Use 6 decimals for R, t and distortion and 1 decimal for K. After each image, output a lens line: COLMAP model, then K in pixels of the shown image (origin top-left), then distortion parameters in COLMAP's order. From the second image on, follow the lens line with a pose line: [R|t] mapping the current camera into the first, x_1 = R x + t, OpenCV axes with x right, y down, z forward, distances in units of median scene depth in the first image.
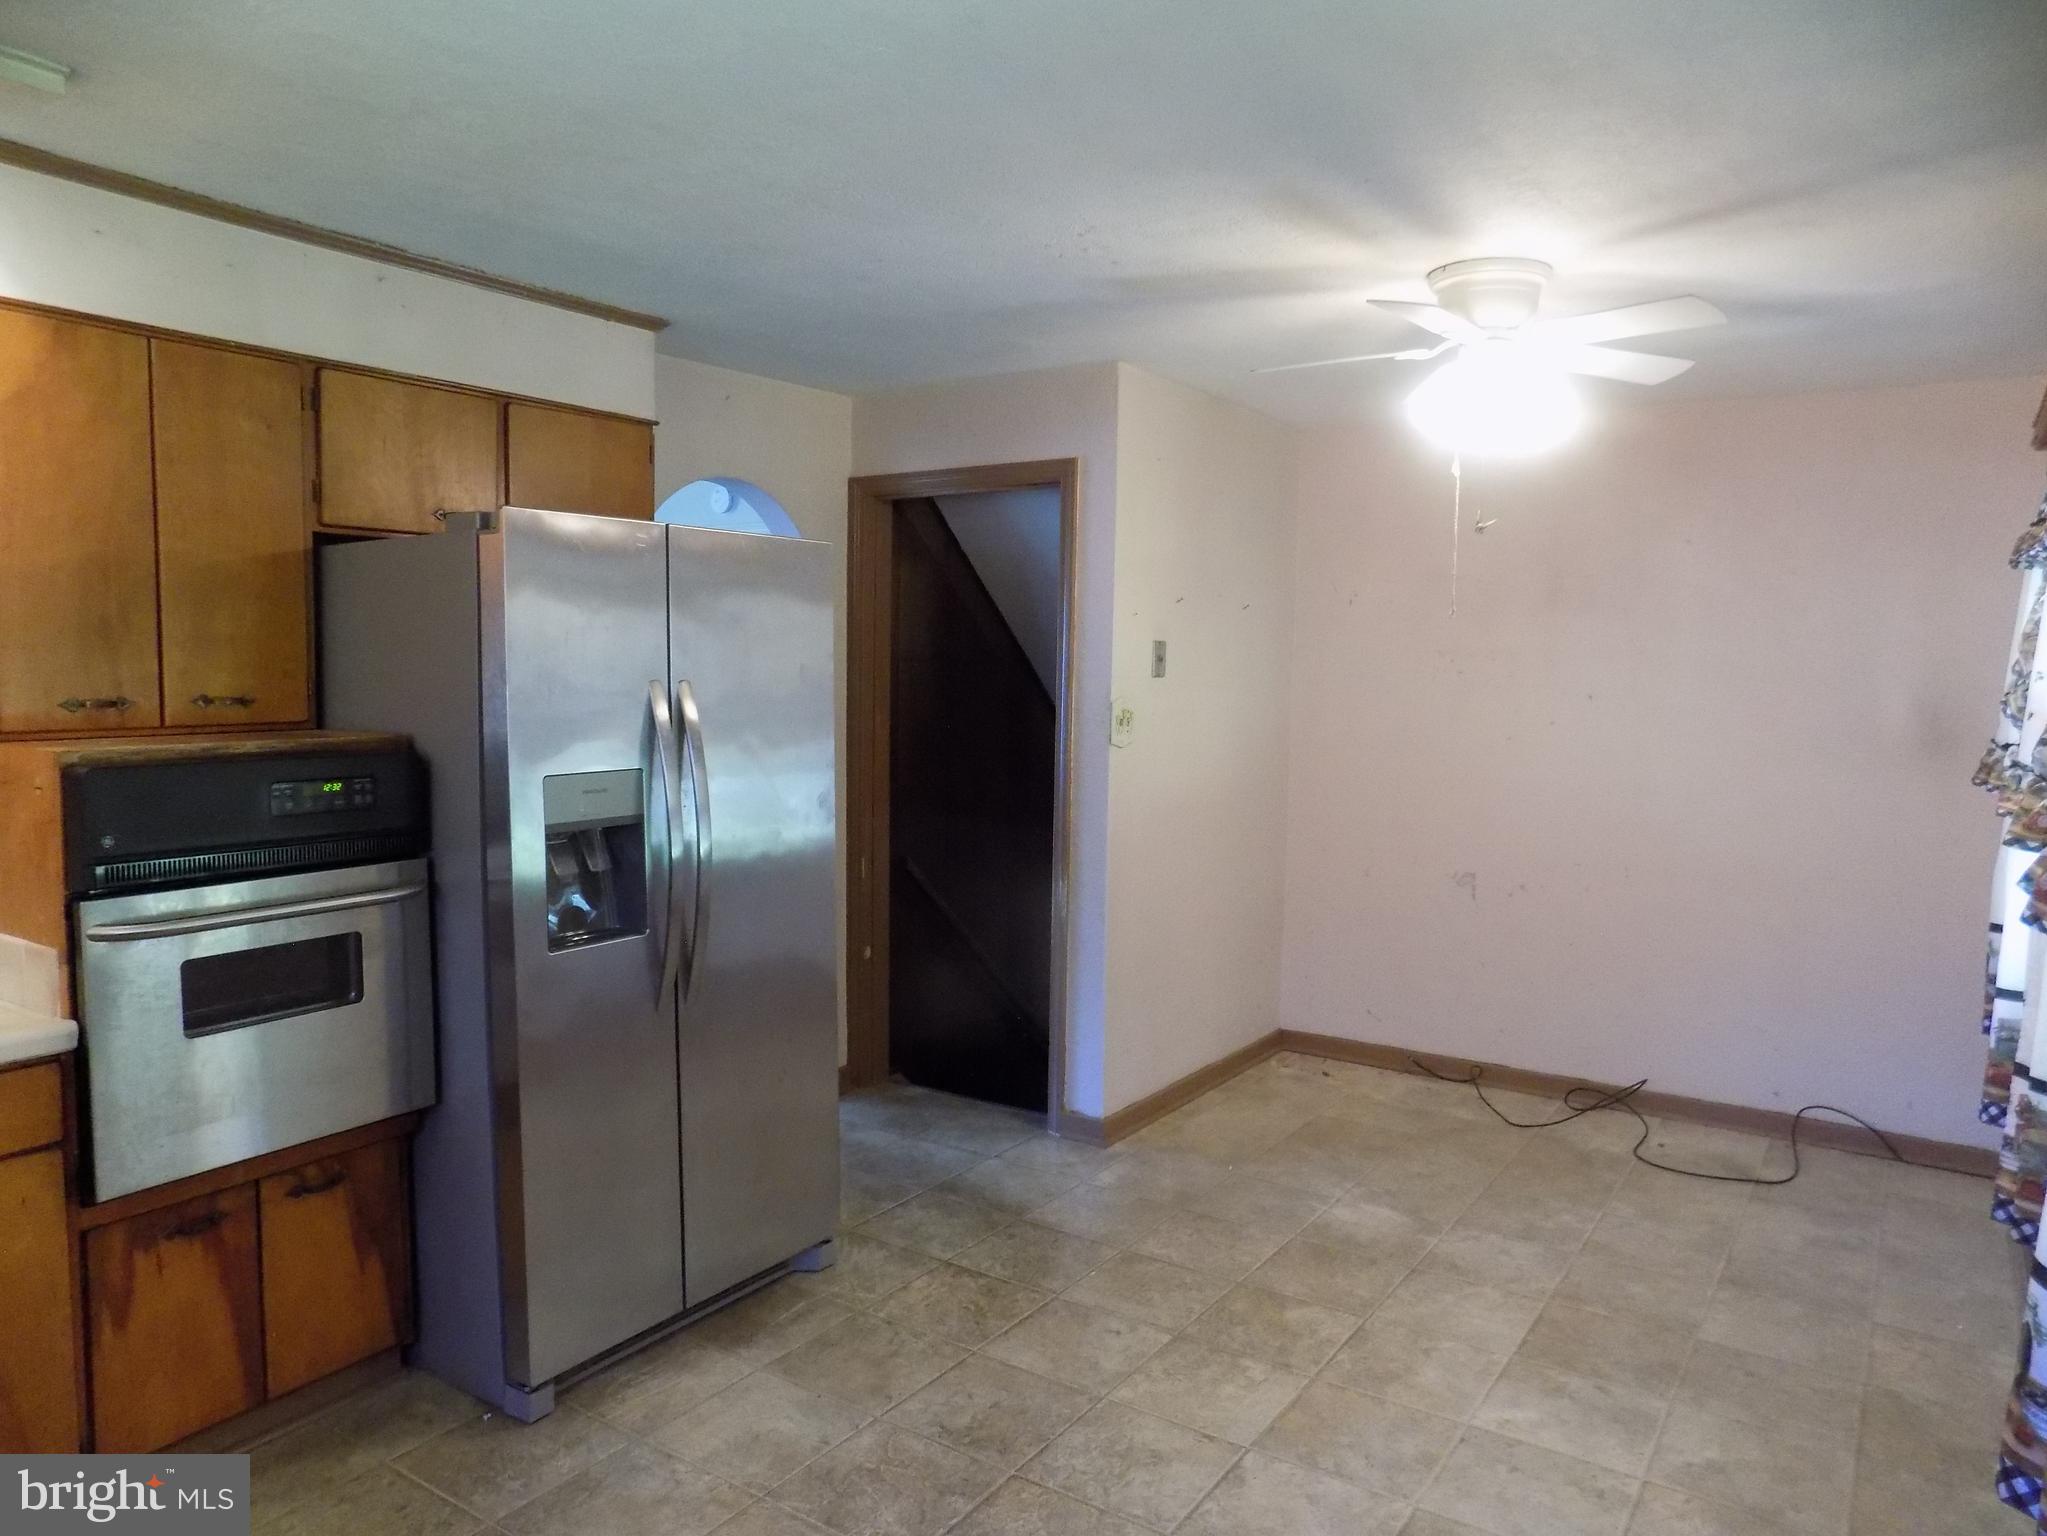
lens RADIAL K [[1391.7, 0, 1031.4], [0, 1391.7, 767.5], [0, 0, 1]] dist [-0.051953, 0.049548]
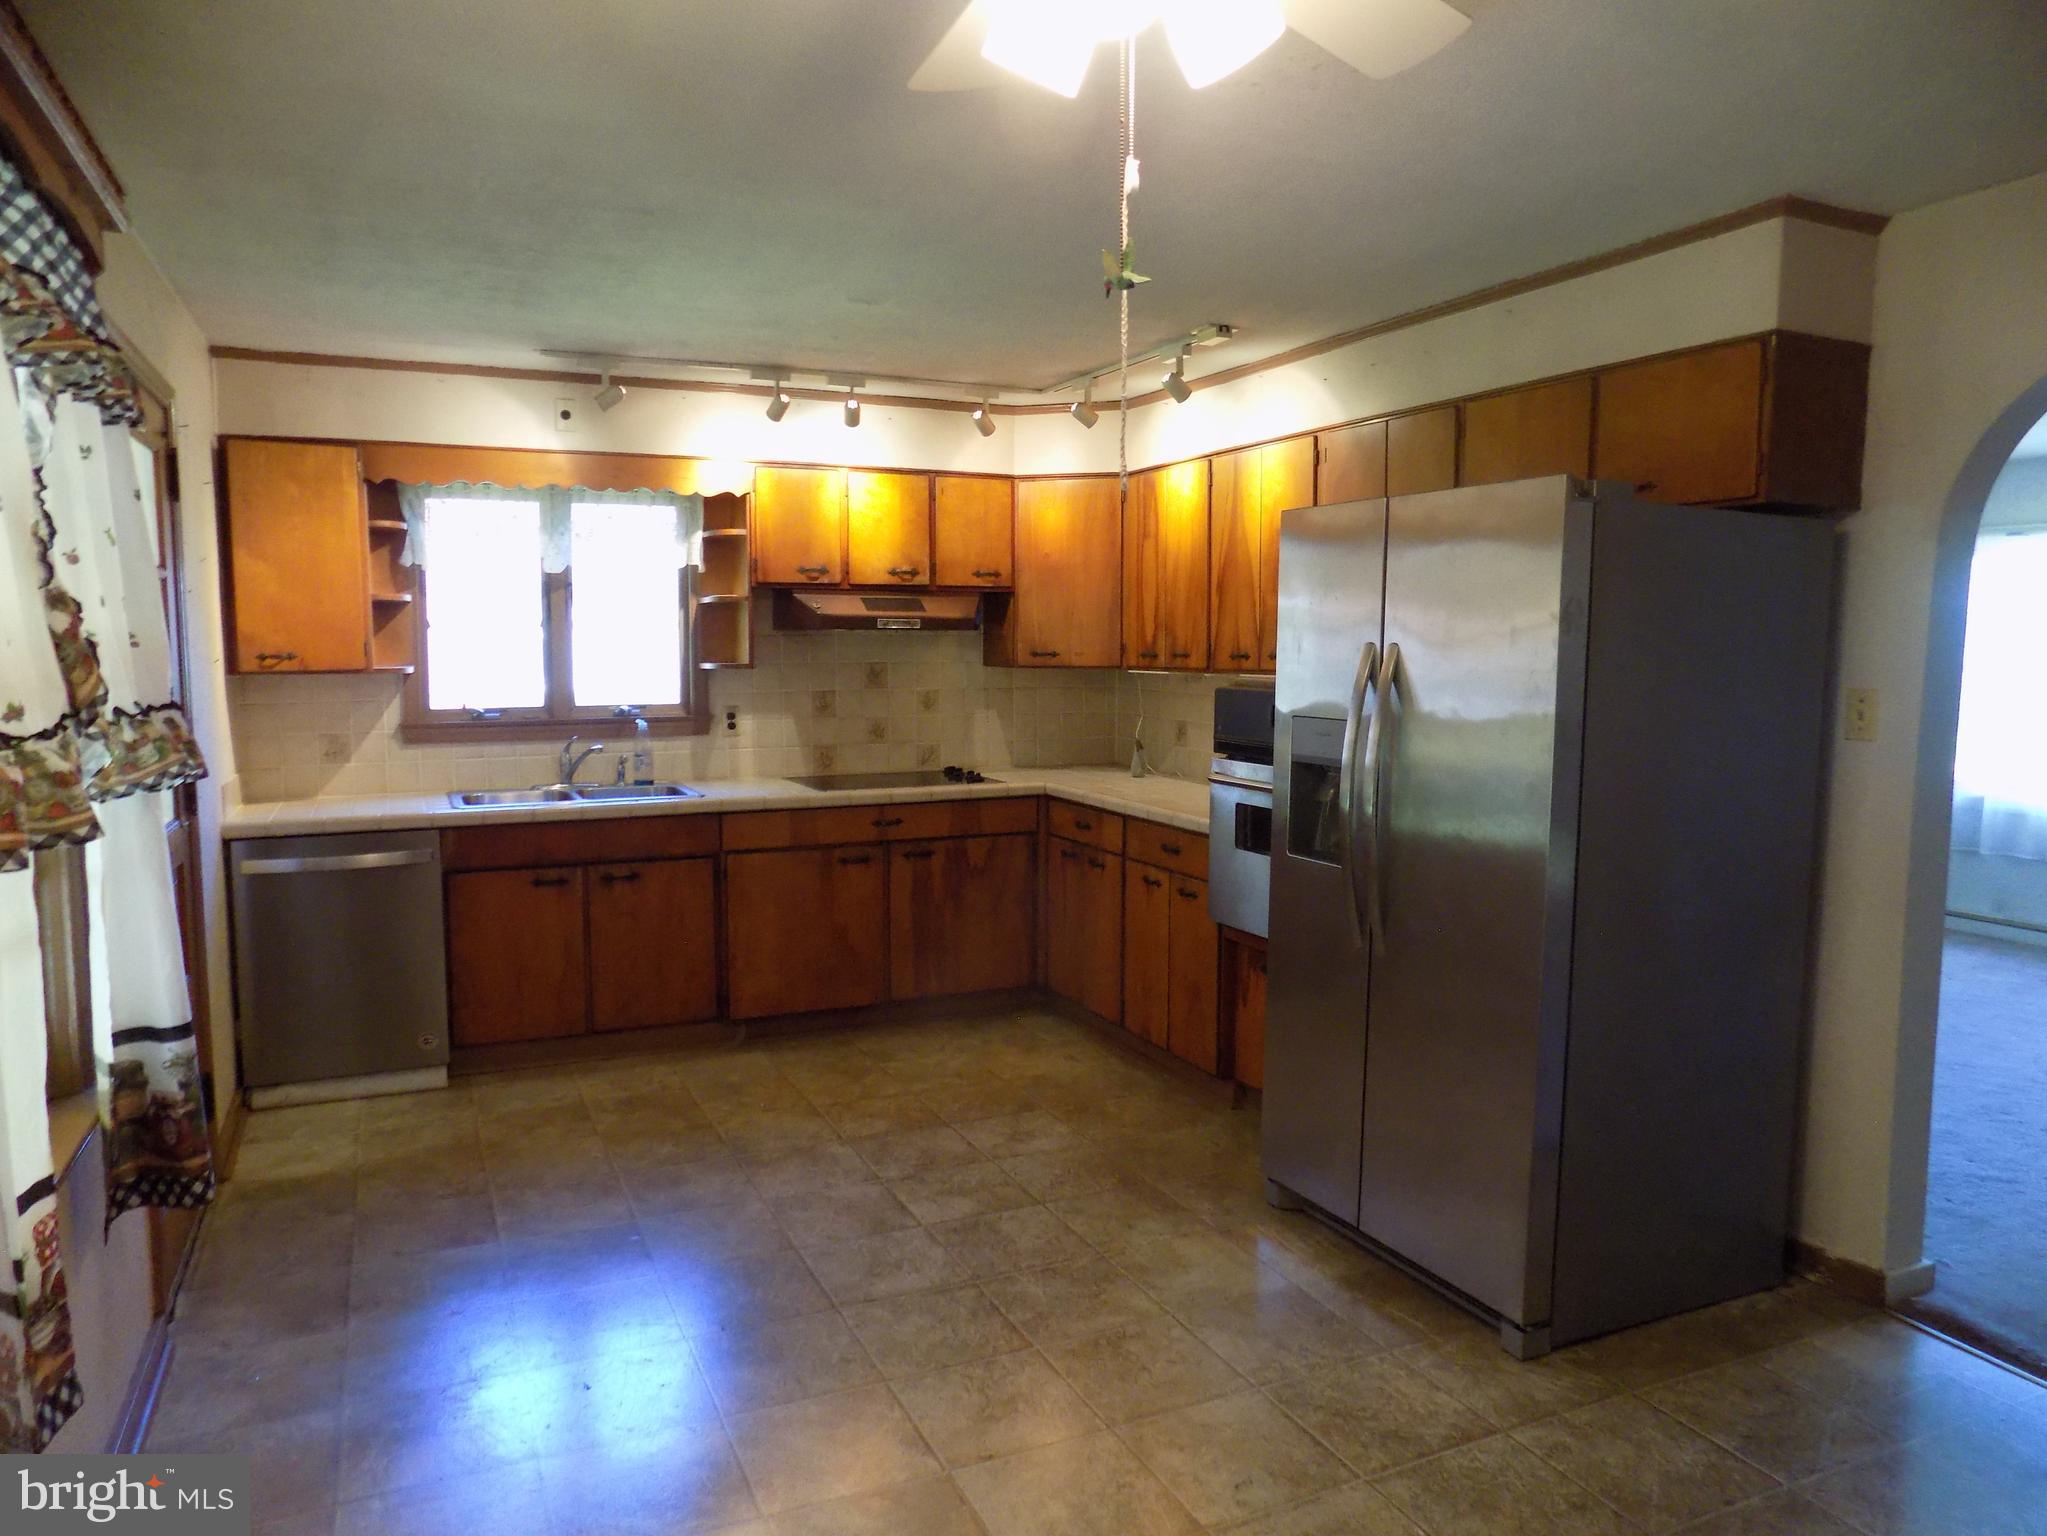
lens RADIAL K [[1391.7, 0, 1027.4], [0, 1391.7, 771.2], [0, 0, 1]] dist [-0.051953, 0.049548]
pose [[-0.521935, 0.067047, -0.850346, 0.687699], [-0.079332, 0.988769, 0.126655, -0.066937], [0.849288, 0.133566, -0.510755, 1.137619]]
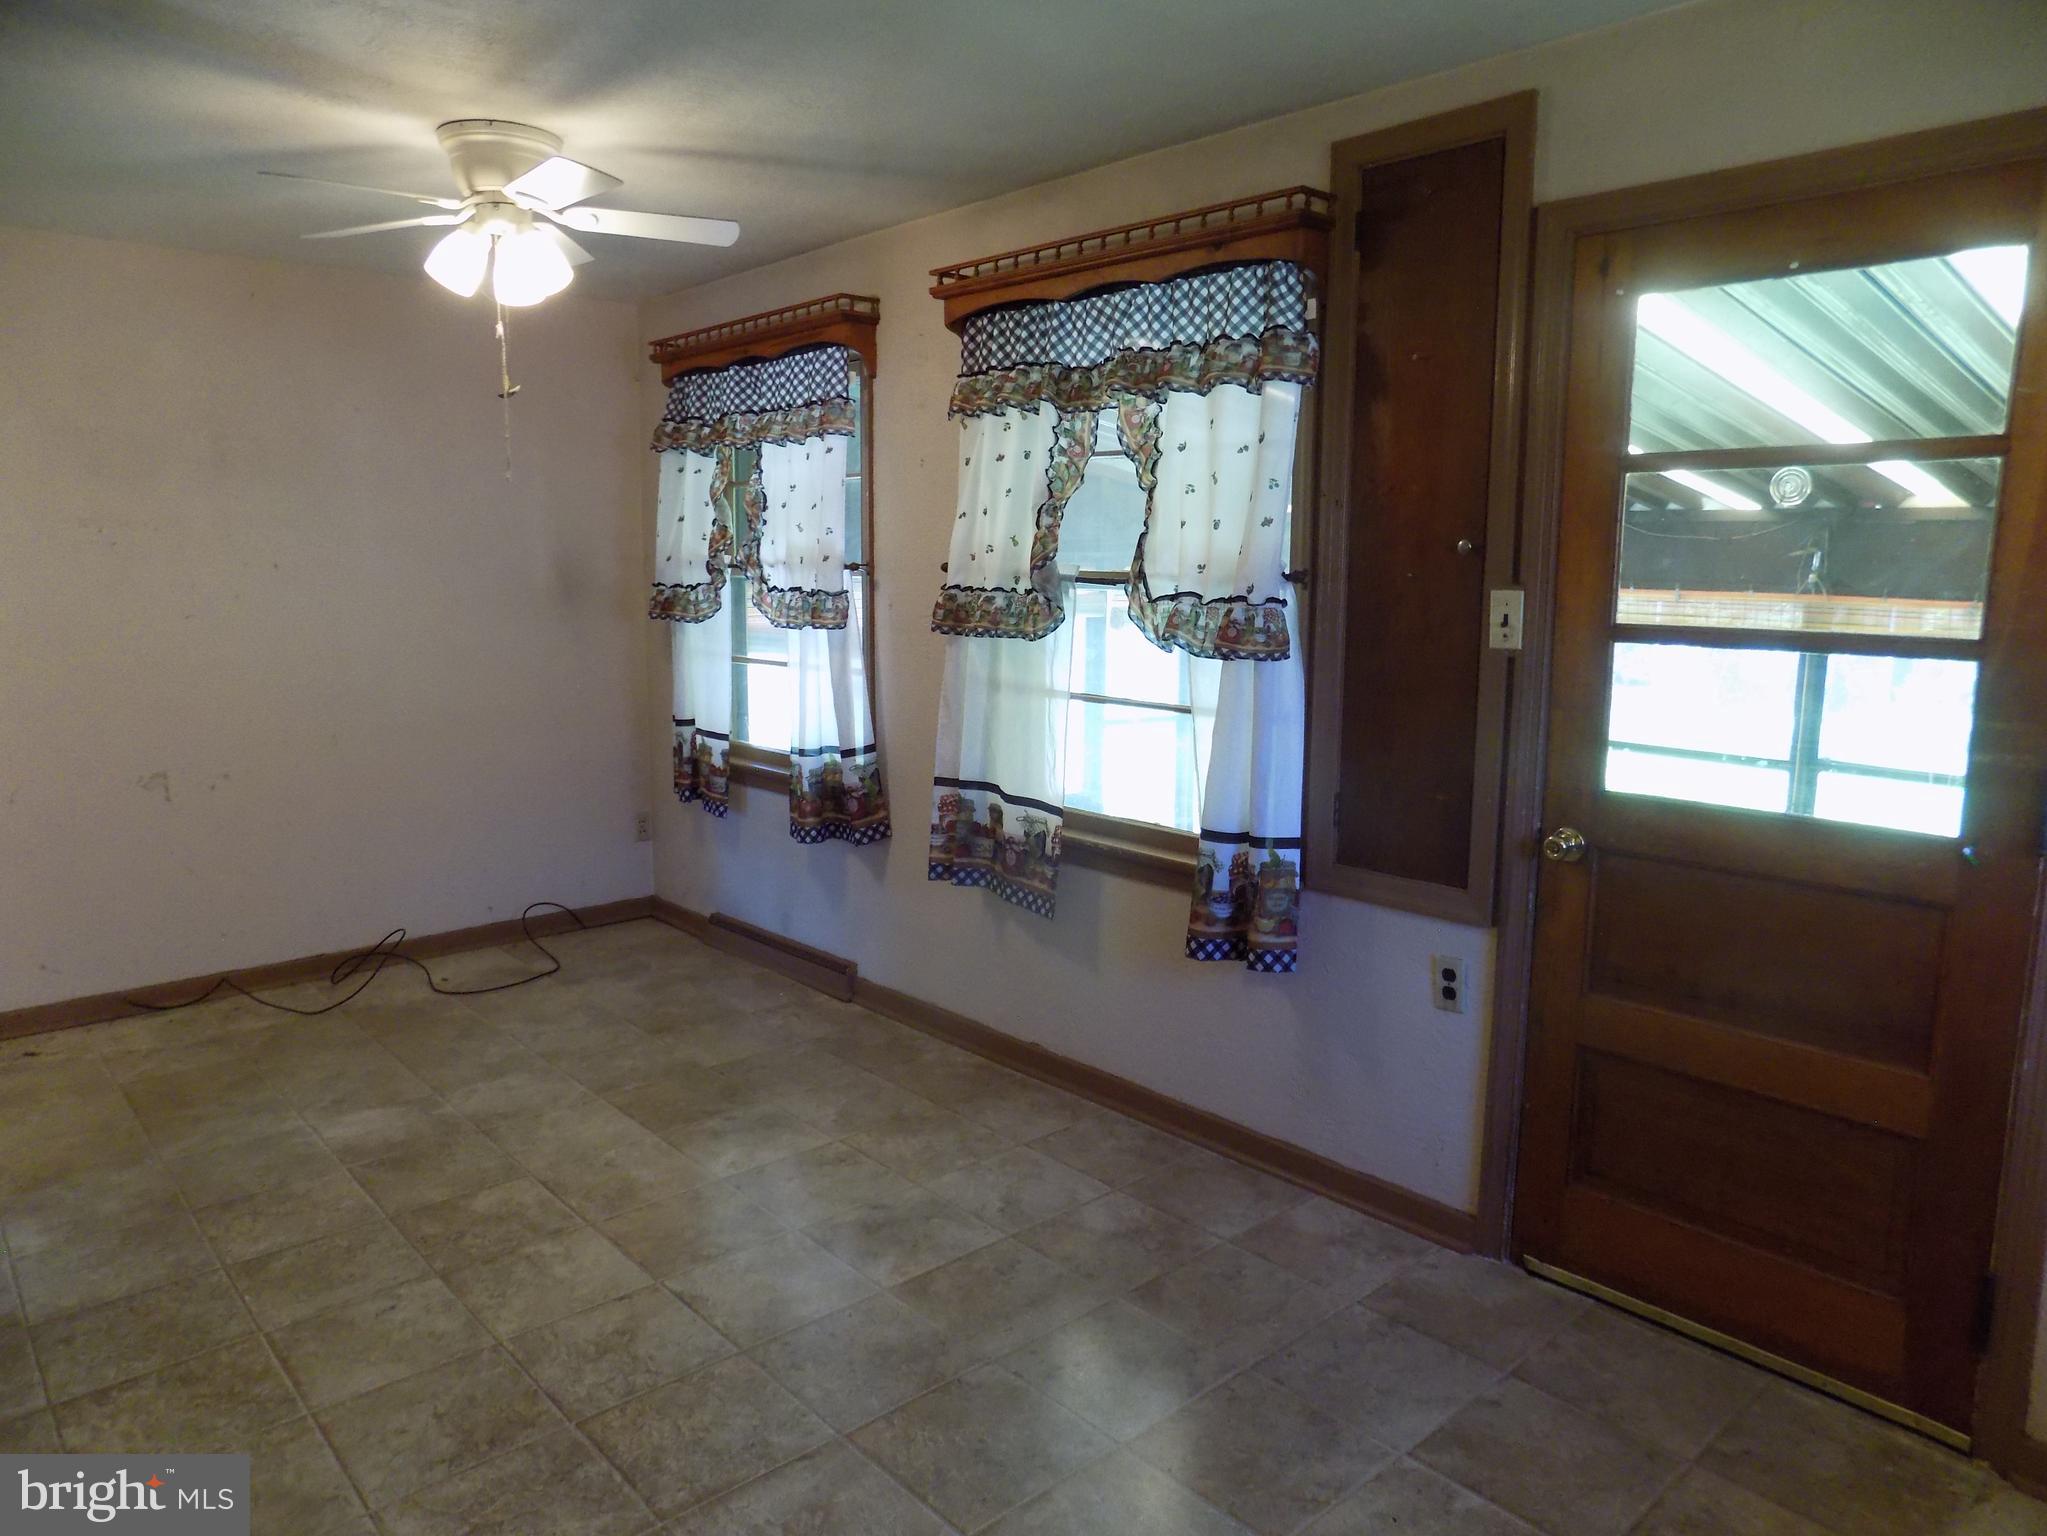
lens RADIAL K [[1391.7, 0, 1023.8], [0, 1391.7, 765.3], [0, 0, 1]] dist [-0.051953, 0.049548]
pose [[0.253986, -0.168442, 0.952428, -0.552085], [0.085314, 0.984782, 0.151413, -0.021346], [-0.963438, 0.042798, 0.264491, 0.344130]]
